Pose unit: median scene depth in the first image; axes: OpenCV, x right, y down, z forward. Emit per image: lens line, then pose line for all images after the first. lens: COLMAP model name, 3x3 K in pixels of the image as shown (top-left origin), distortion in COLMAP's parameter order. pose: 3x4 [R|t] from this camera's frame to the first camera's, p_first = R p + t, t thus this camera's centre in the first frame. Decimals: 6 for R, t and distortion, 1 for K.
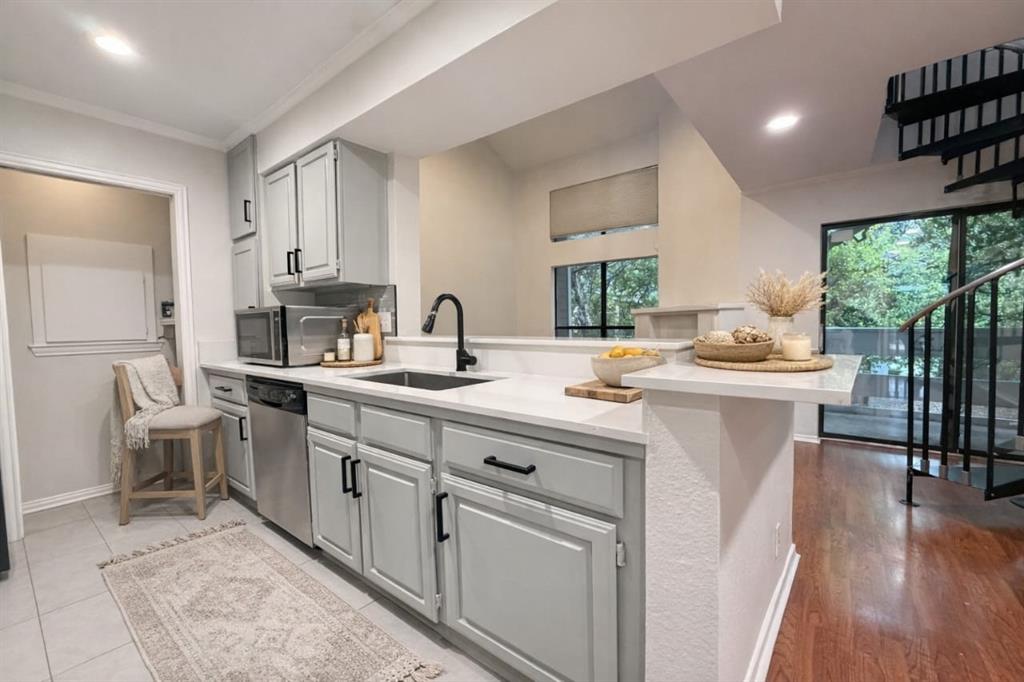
lens RADIAL K [[425.3, 0, 511.6], [0, 425.3, 339.5], [0, 0, 1]] dist [-0.001739, 0.000473]
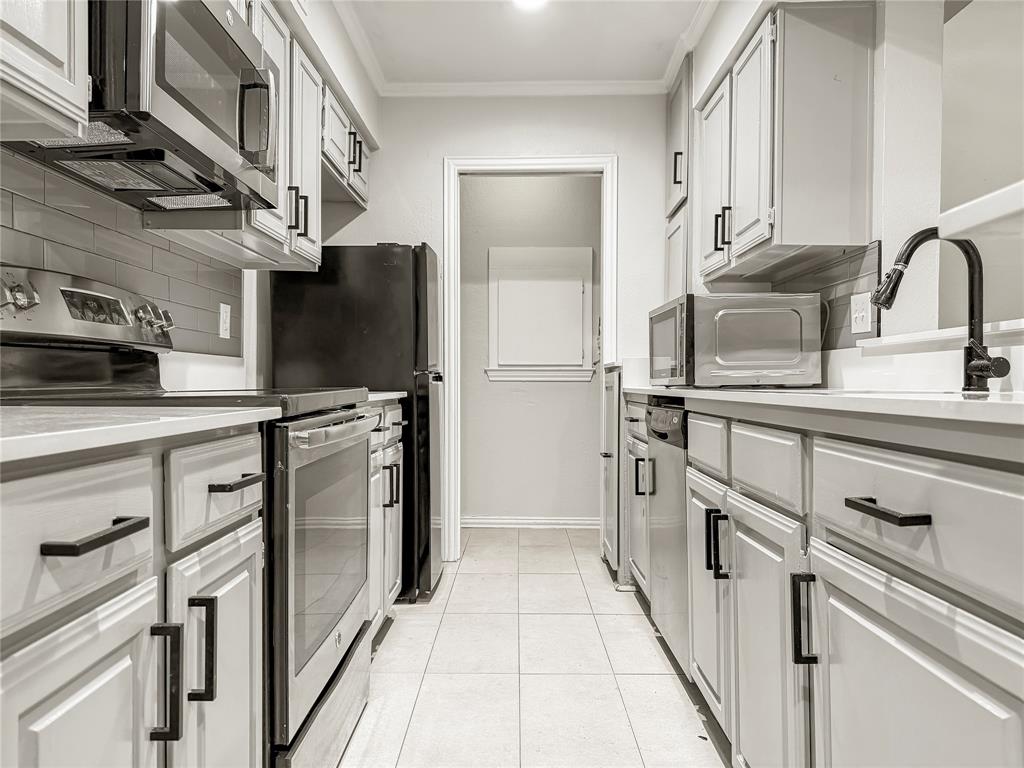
lens RADIAL K [[731.8, 0, 504.7], [0, 731.8, 389.4], [0, 0, 1]] dist [0.003019, -0.007280]
pose [[0.629071, 0.034551, -0.776580, 0.198483], [-0.053955, 0.998543, 0.000720, 0.102433], [0.775473, 0.041448, 0.630019, 0.086996]]
